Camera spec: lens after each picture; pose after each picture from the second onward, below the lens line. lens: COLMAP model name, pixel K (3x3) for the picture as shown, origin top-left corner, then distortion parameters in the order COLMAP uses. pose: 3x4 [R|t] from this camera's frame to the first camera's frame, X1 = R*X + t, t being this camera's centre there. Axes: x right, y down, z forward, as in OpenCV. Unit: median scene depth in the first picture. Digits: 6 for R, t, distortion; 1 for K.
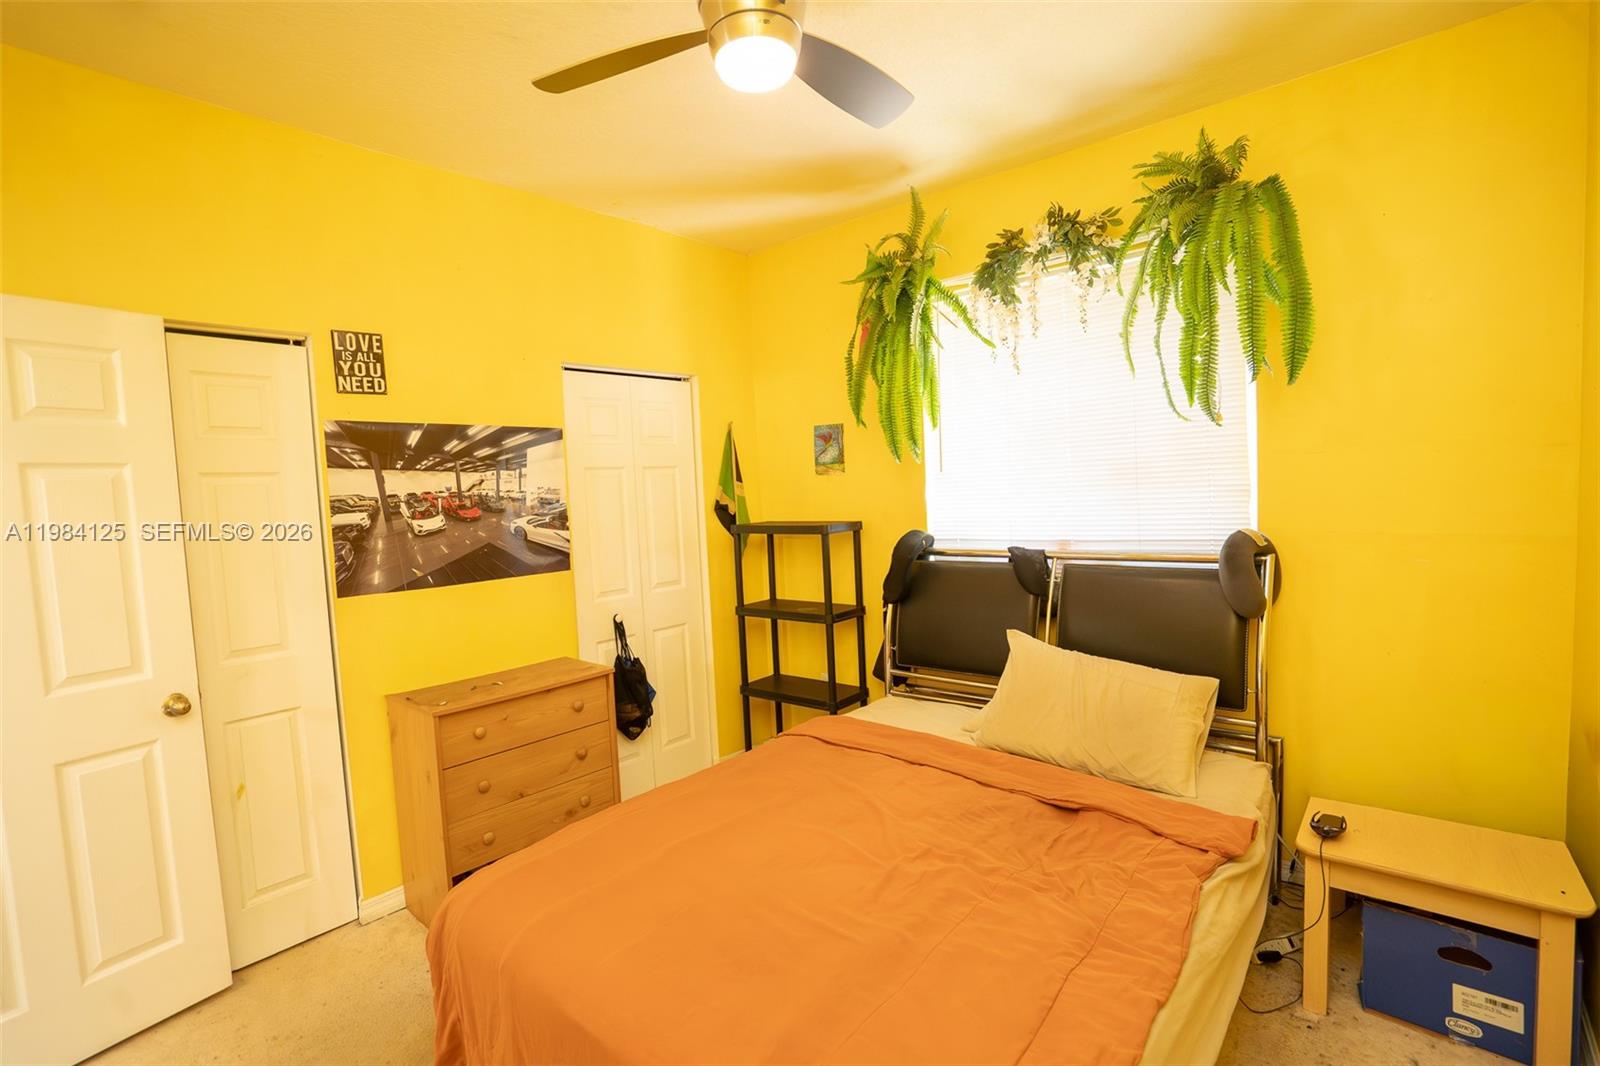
lens RADIAL K [[725.9, 0, 803.2], [0, 725.9, 534.9], [0, 0, 1]] dist [-0.000705, 0.000873]
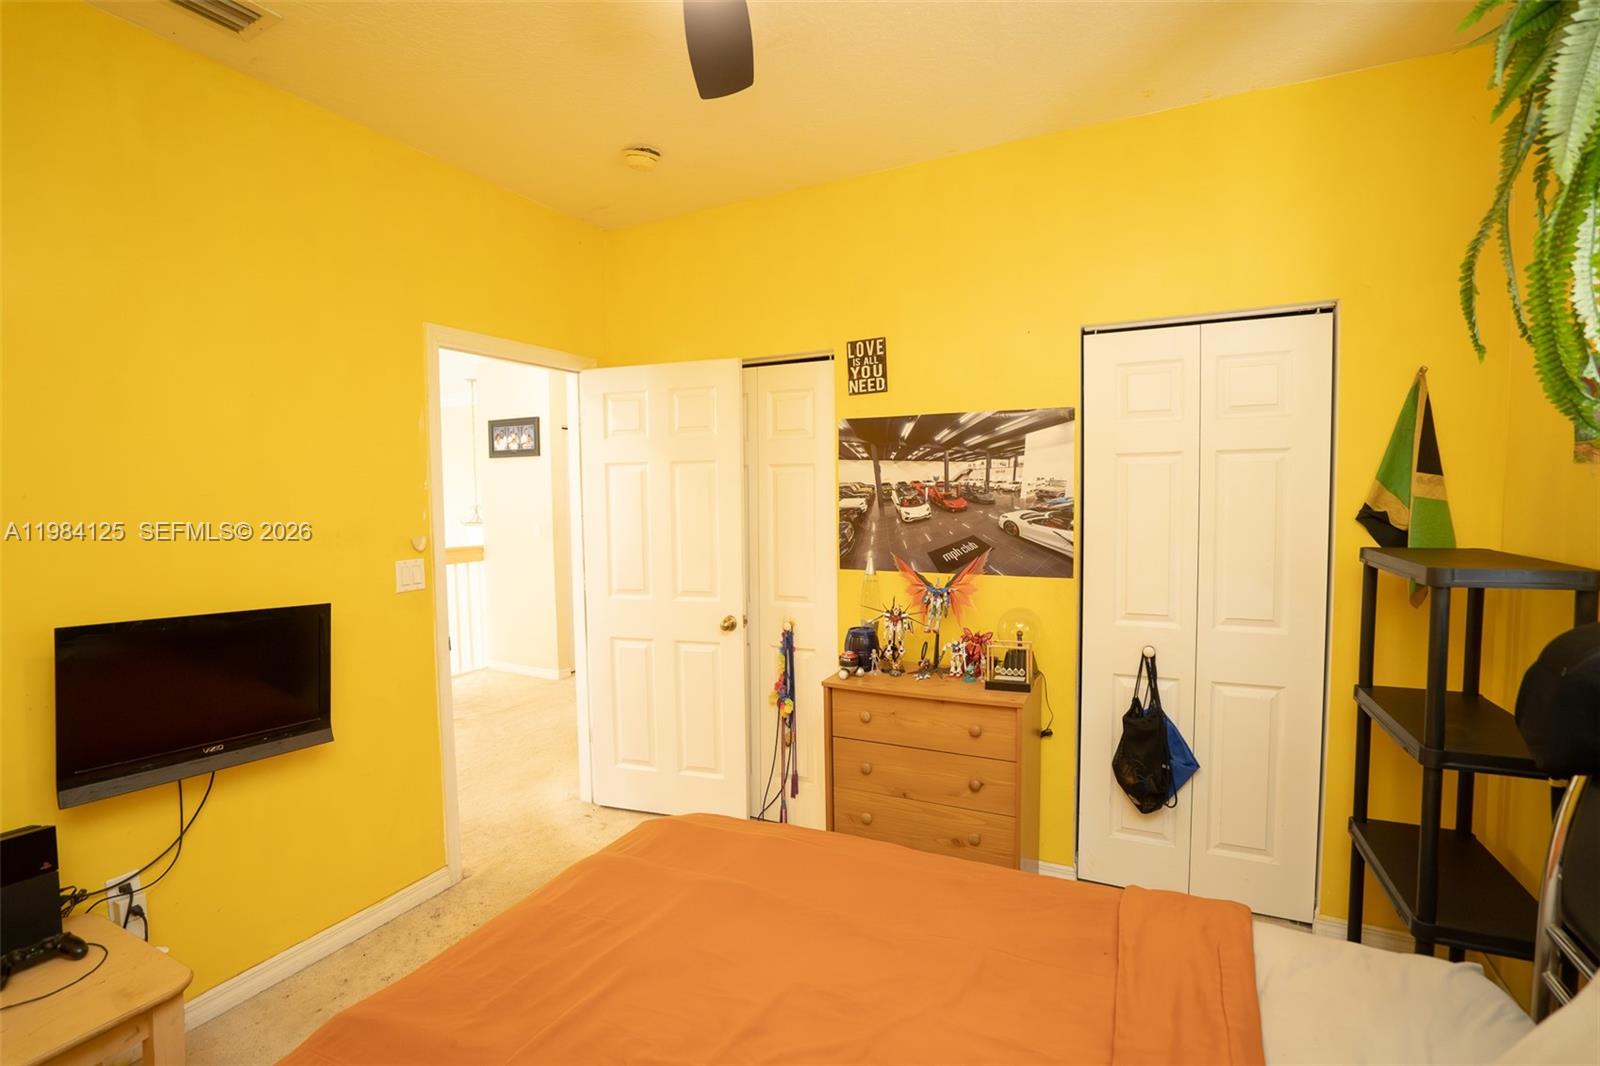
lens RADIAL K [[725.9, 0, 805.4], [0, 725.9, 541.1], [0, 0, 1]] dist [-0.000705, 0.000873]
pose [[0.297692, 0.109076, -0.948410, 0.428657], [-0.062634, 0.993542, 0.094607, -0.061196], [0.952605, 0.031238, 0.302602, 0.524473]]
